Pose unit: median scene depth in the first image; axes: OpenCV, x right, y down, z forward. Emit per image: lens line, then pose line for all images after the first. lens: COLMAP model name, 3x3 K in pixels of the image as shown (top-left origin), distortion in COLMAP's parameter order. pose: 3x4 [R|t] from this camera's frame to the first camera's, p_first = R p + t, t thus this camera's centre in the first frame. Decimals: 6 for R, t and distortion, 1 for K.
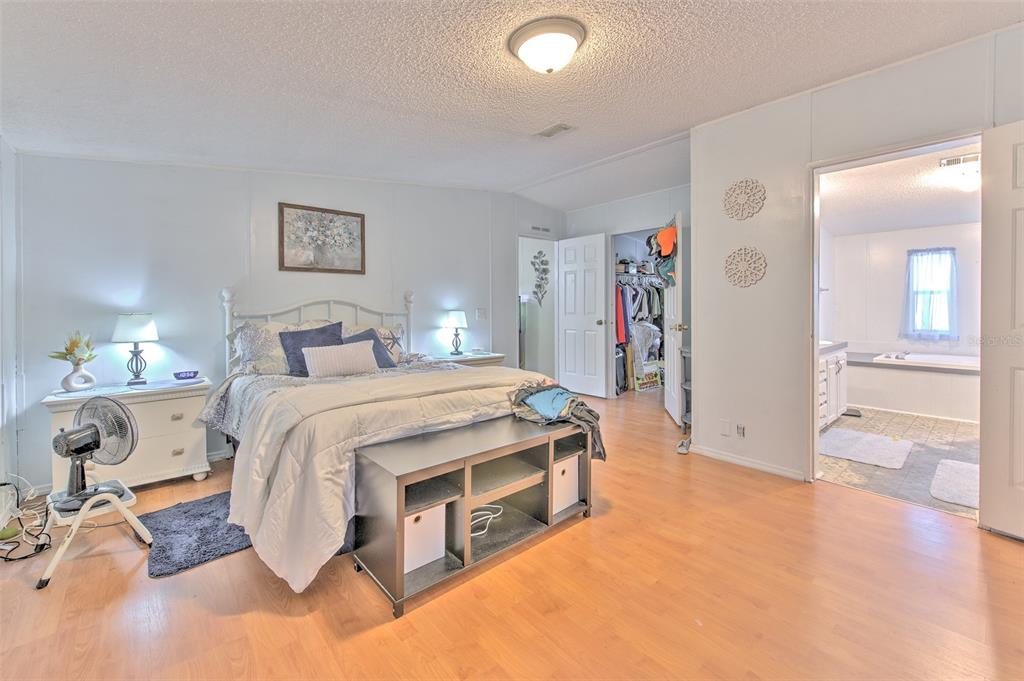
lens RADIAL K [[425.0, 0, 515.4], [0, 425.0, 321.5], [0, 0, 1]] dist [-0.000493, -0.000051]
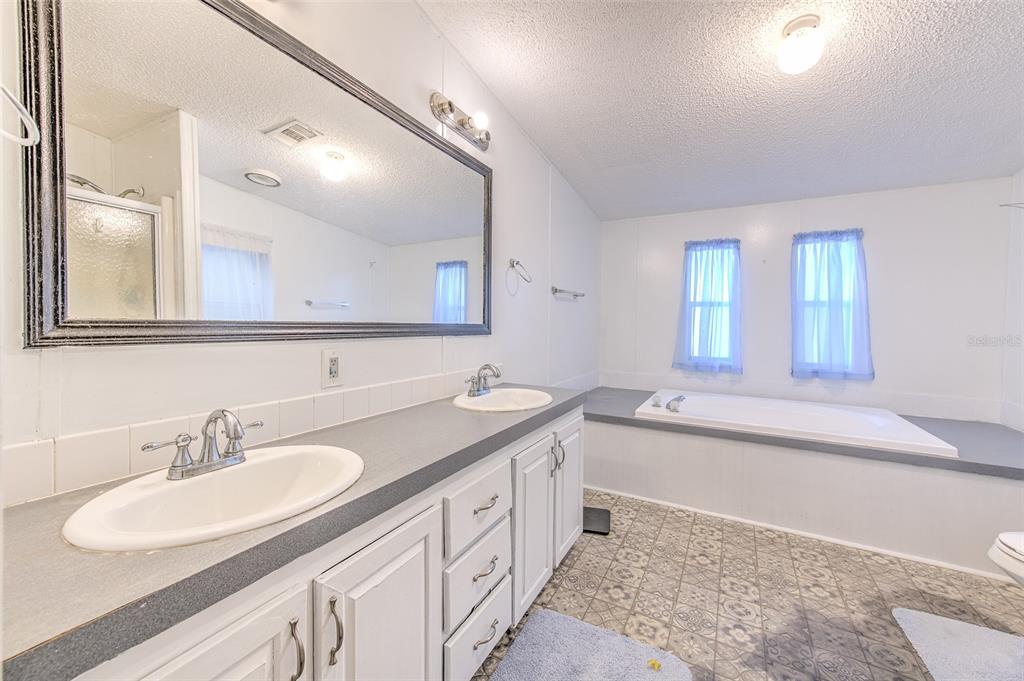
lens RADIAL K [[401.6, 0, 510.7], [0, 401.6, 335.3], [0, 0, 1]] dist [-0.000009, -0.000265]
pose [[0.943005, 0.008954, 0.332657, 0.446967], [-0.012891, 0.999871, 0.009630, -0.019378], [-0.332527, -0.013370, 0.942999, 0.483368]]
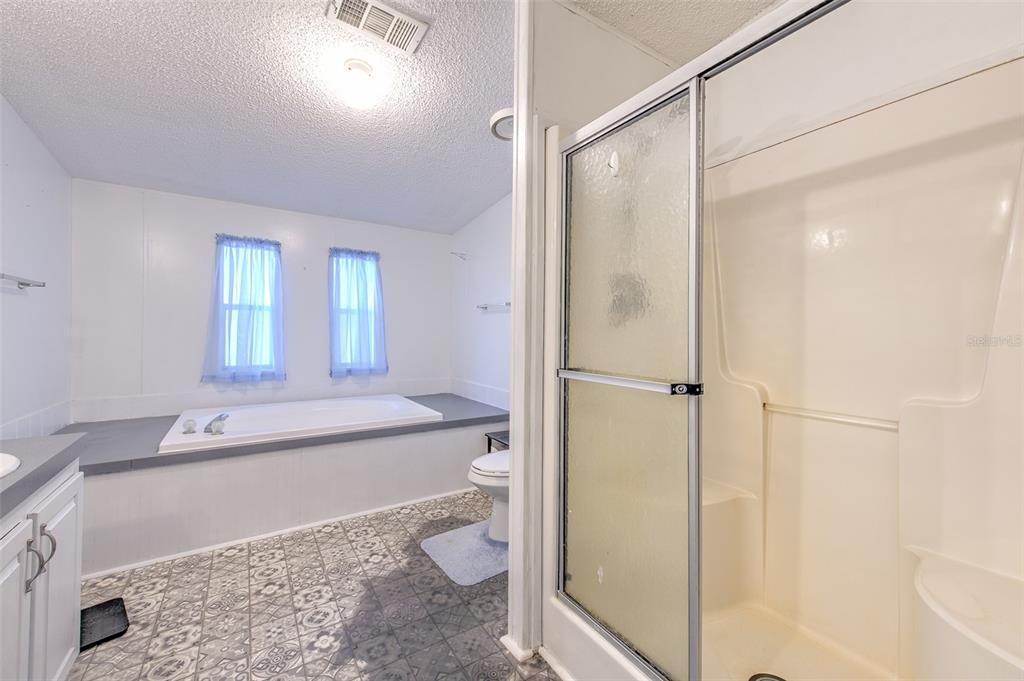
lens RADIAL K [[405.5, 0, 512.4], [0, 405.5, 332.0], [0, 0, 1]] dist [-0.000463, -0.000049]
pose [[0.143453, 0.008330, 0.989622, 0.430343], [0.013711, 0.999852, -0.010404, -0.020015], [-0.989562, 0.015061, 0.143317, 0.520058]]
